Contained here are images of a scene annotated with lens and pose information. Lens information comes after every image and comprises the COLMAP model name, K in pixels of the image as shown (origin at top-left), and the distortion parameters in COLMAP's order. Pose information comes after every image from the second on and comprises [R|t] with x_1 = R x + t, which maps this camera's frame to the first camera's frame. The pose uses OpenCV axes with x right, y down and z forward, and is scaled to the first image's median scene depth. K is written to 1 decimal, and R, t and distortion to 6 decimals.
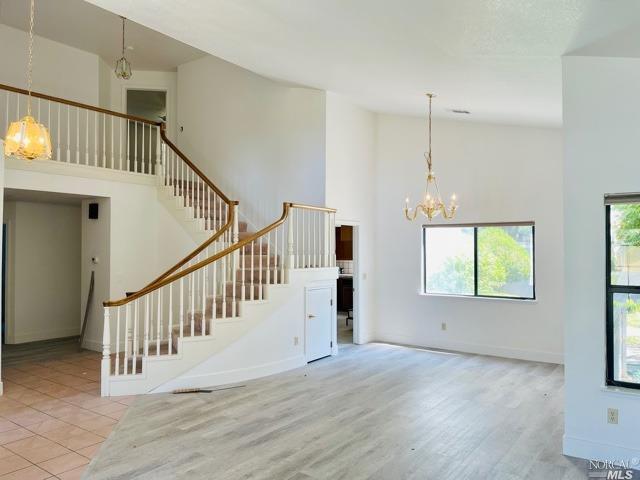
lens RADIAL K [[492.6, 0, 320.0], [0, 492.6, 240.0], [0, 0, 1]] dist [0.049454, -0.058337]
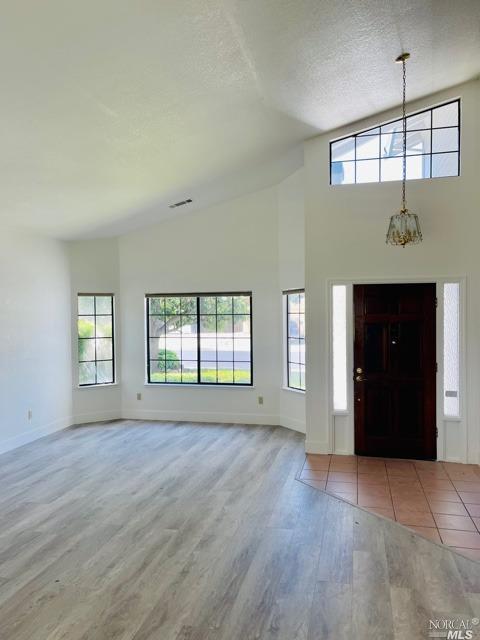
lens RADIAL K [[492.6, 0, 240.0], [0, 492.6, 320.0], [0, 0, 1]] dist [0.049454, -0.058337]
pose [[-0.927457, 0.017150, -0.373538, 0.203686], [0.015232, 0.999851, 0.008085, 0.003507], [0.373621, 0.001809, -0.927580, 1.825668]]
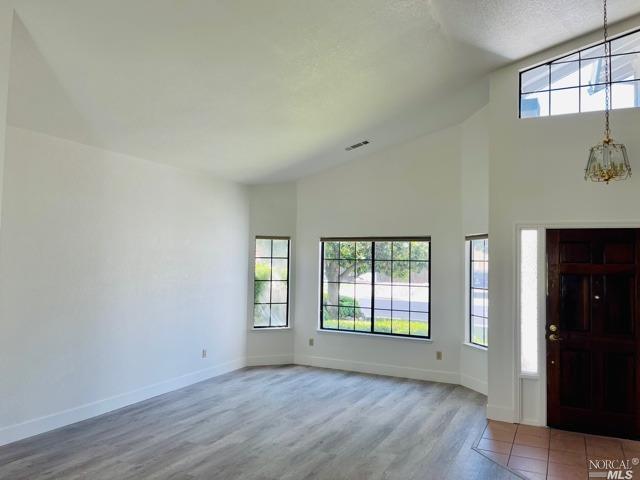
lens RADIAL K [[492.6, 0, 320.0], [0, 492.6, 240.0], [0, 0, 1]] dist [0.049454, -0.058337]
pose [[-0.986281, -0.023420, -0.163408, 0.138603], [-0.015068, 0.998525, -0.052165, 0.019374], [0.164388, -0.048987, -0.985179, 1.770670]]
